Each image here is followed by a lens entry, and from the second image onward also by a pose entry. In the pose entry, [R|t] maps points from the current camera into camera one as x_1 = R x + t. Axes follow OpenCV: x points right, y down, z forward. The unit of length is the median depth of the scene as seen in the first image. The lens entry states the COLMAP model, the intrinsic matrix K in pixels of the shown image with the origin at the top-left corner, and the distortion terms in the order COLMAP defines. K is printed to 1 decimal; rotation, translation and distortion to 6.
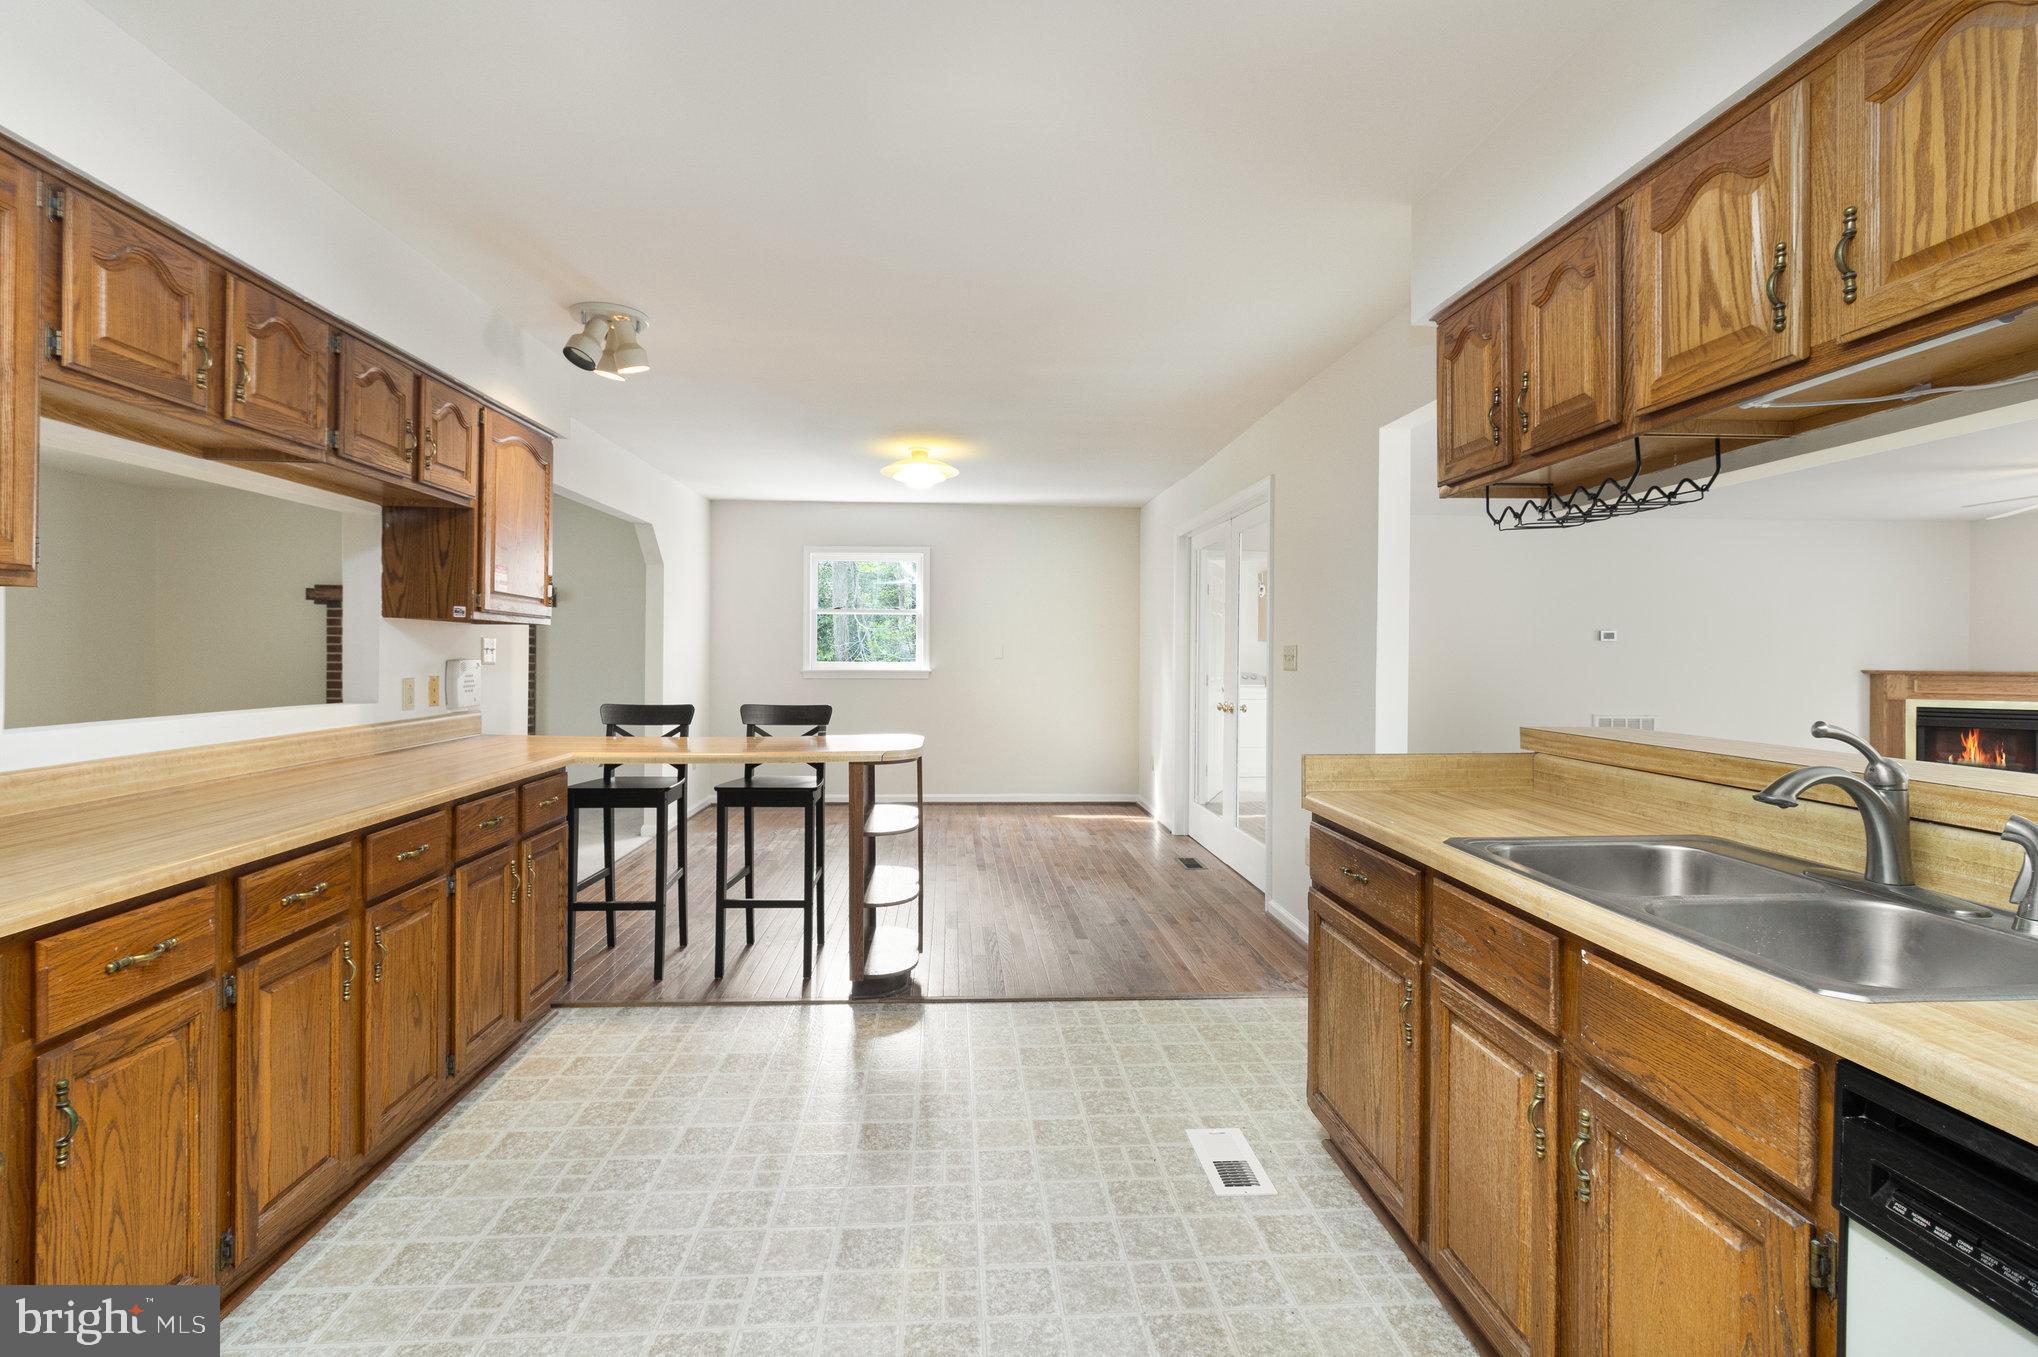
lens RADIAL K [[938.7, 0, 998.6], [0, 938.7, 649.4], [0, 0, 1]] dist [-0.001924, 0.000347]
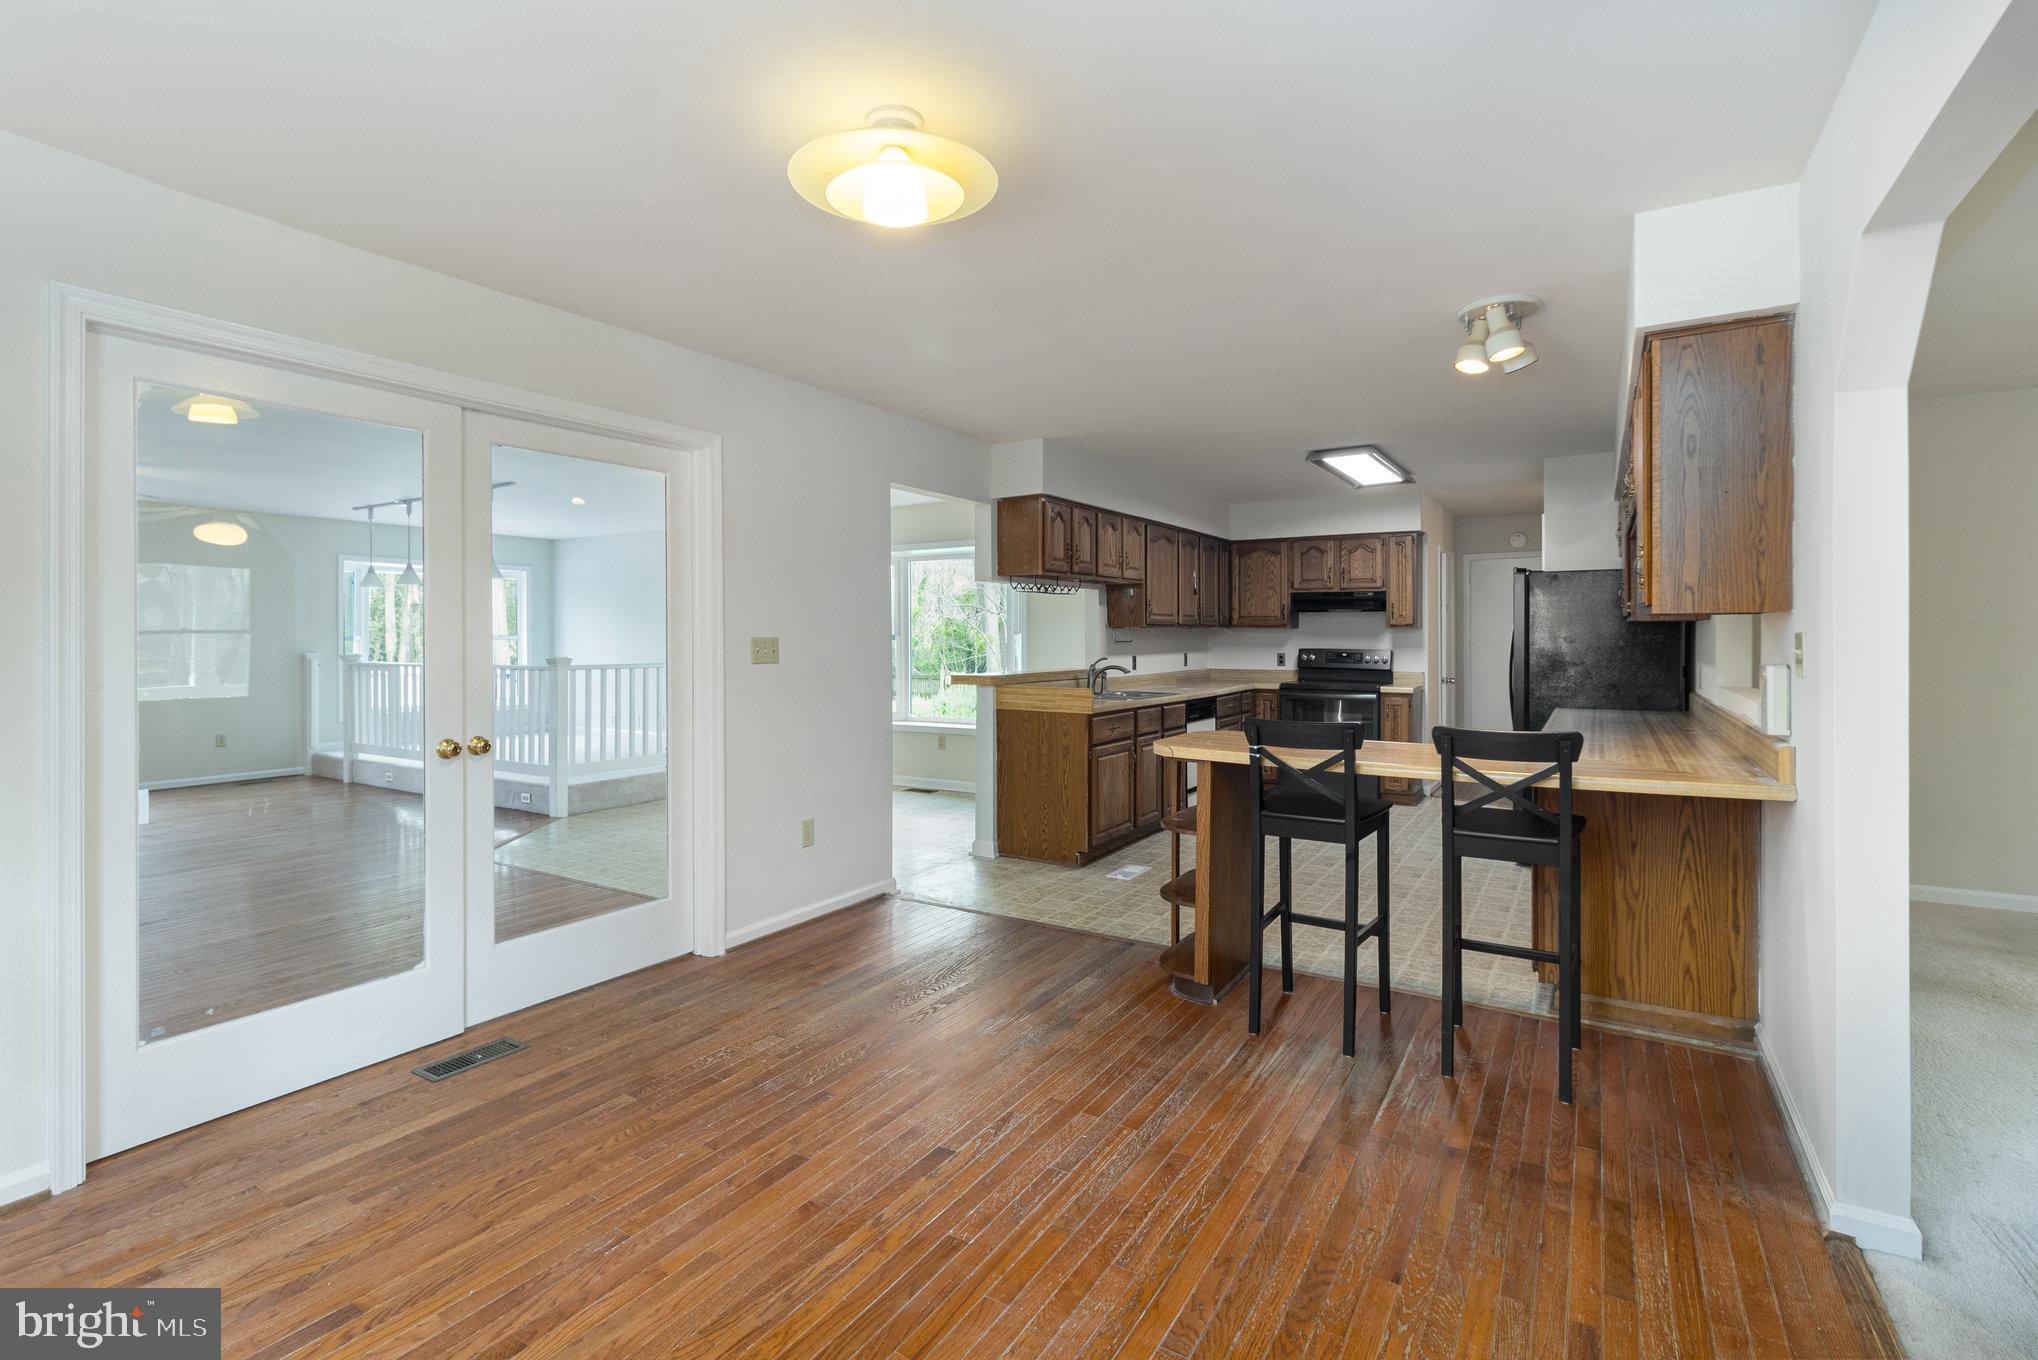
lens RADIAL K [[951.1, 0, 1012.2], [0, 951.1, 618.6], [0, 0, 1]] dist [0.002167, 0.000058]
pose [[-0.822178, 0.006367, 0.569194, -1.020510], [-0.005343, 0.999807, -0.018902, -0.009996], [-0.569205, -0.018582, -0.821986, 3.809396]]
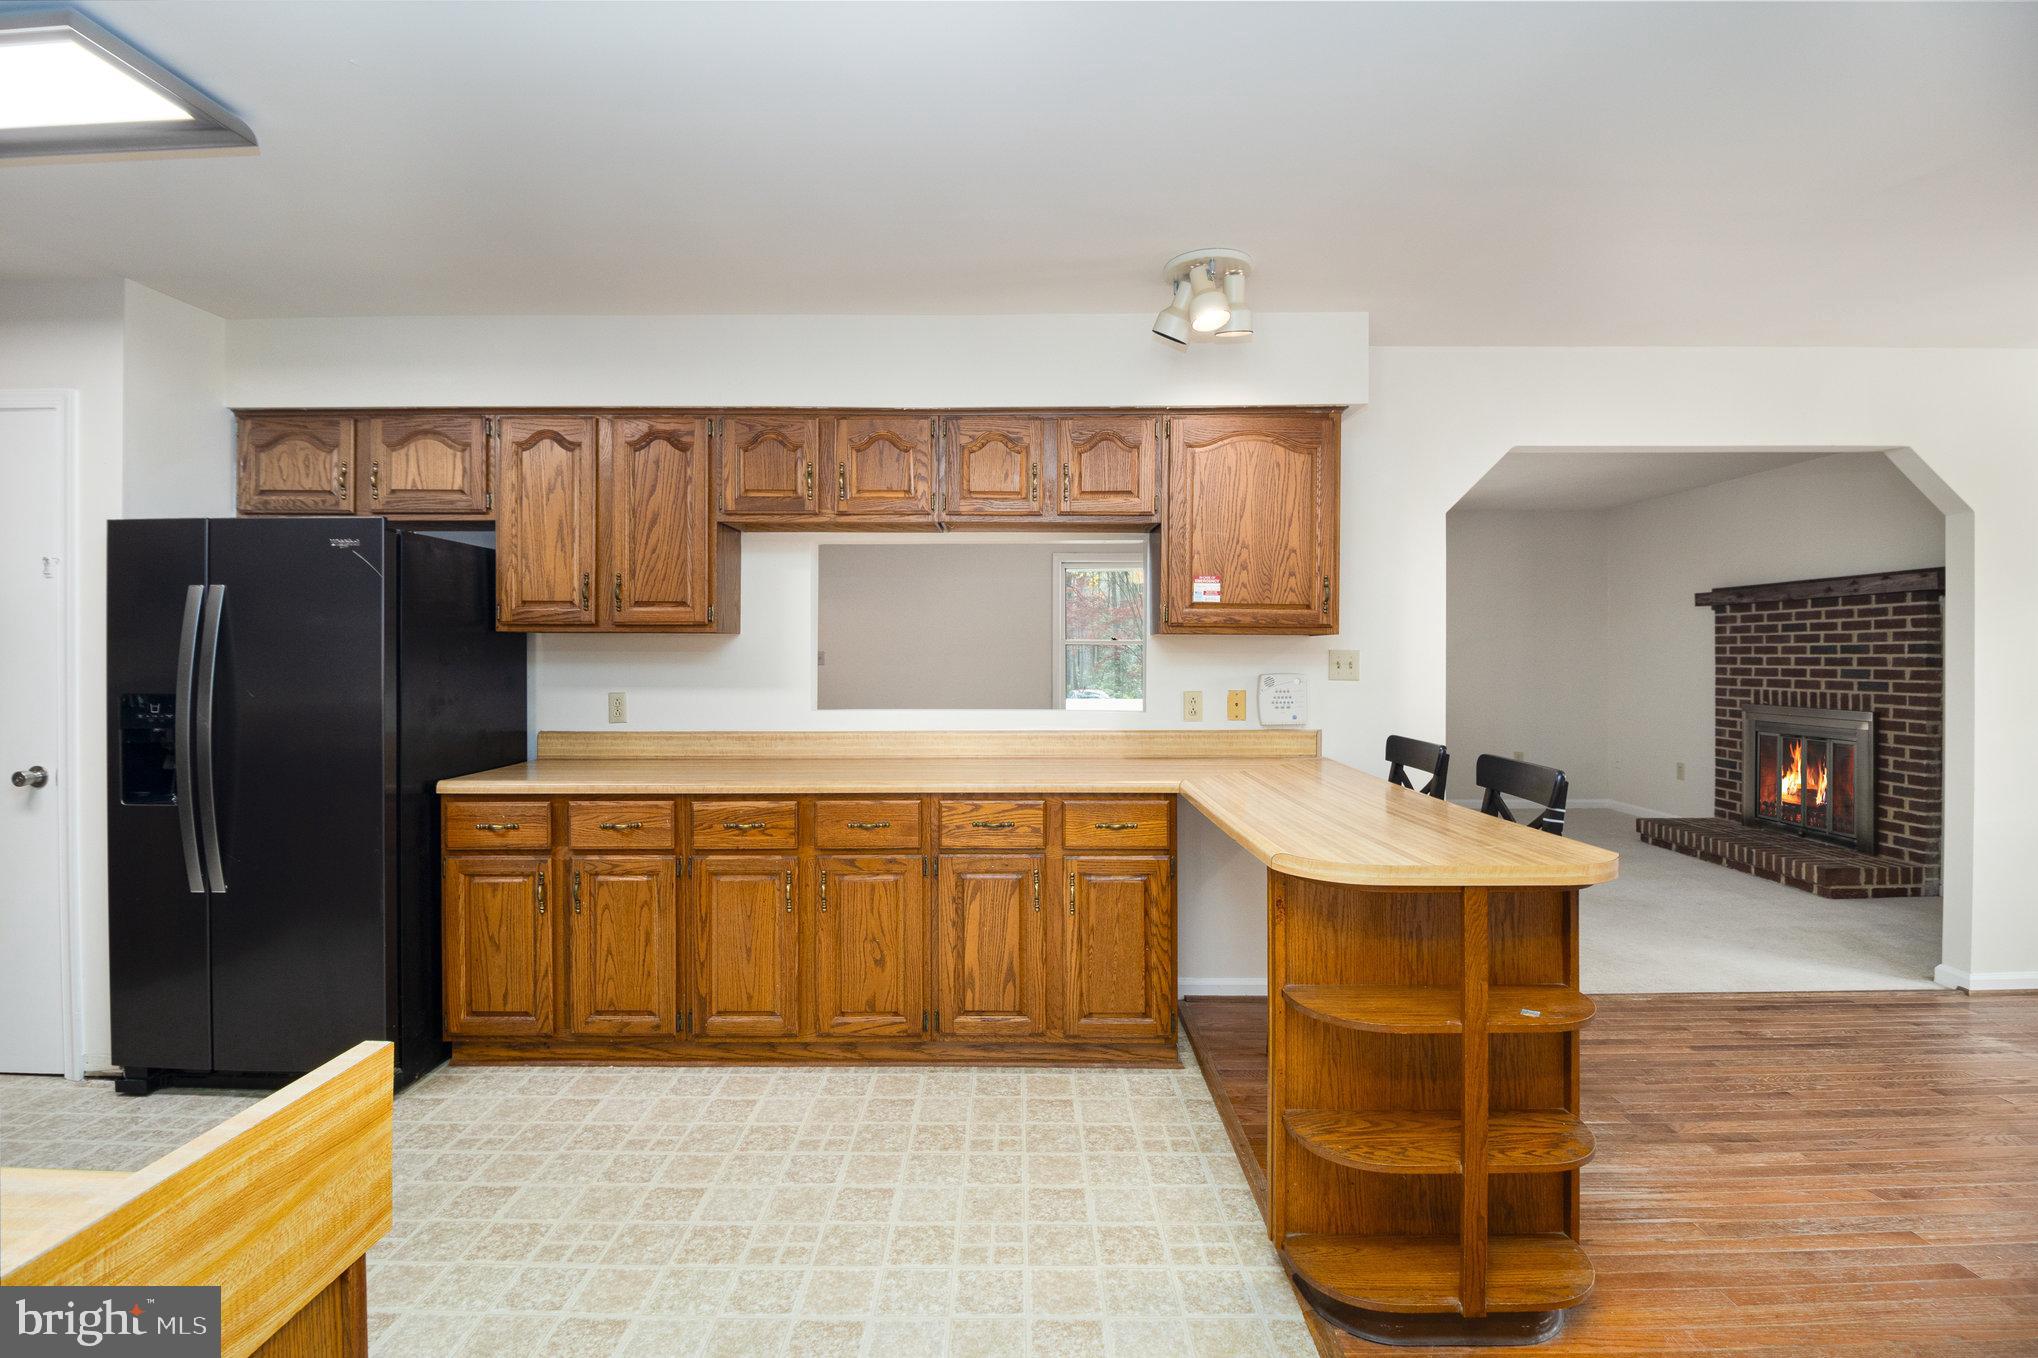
lens RADIAL K [[936.5, 0, 1015.1], [0, 936.5, 657.5], [0, 0, 1]] dist [0.000022, -0.012142]
pose [[-0.057028, -0.005225, -0.998359, 0.774709], [0.002573, 0.999982, -0.005380, -0.002653], [0.998369, -0.002876, -0.057014, 1.572432]]
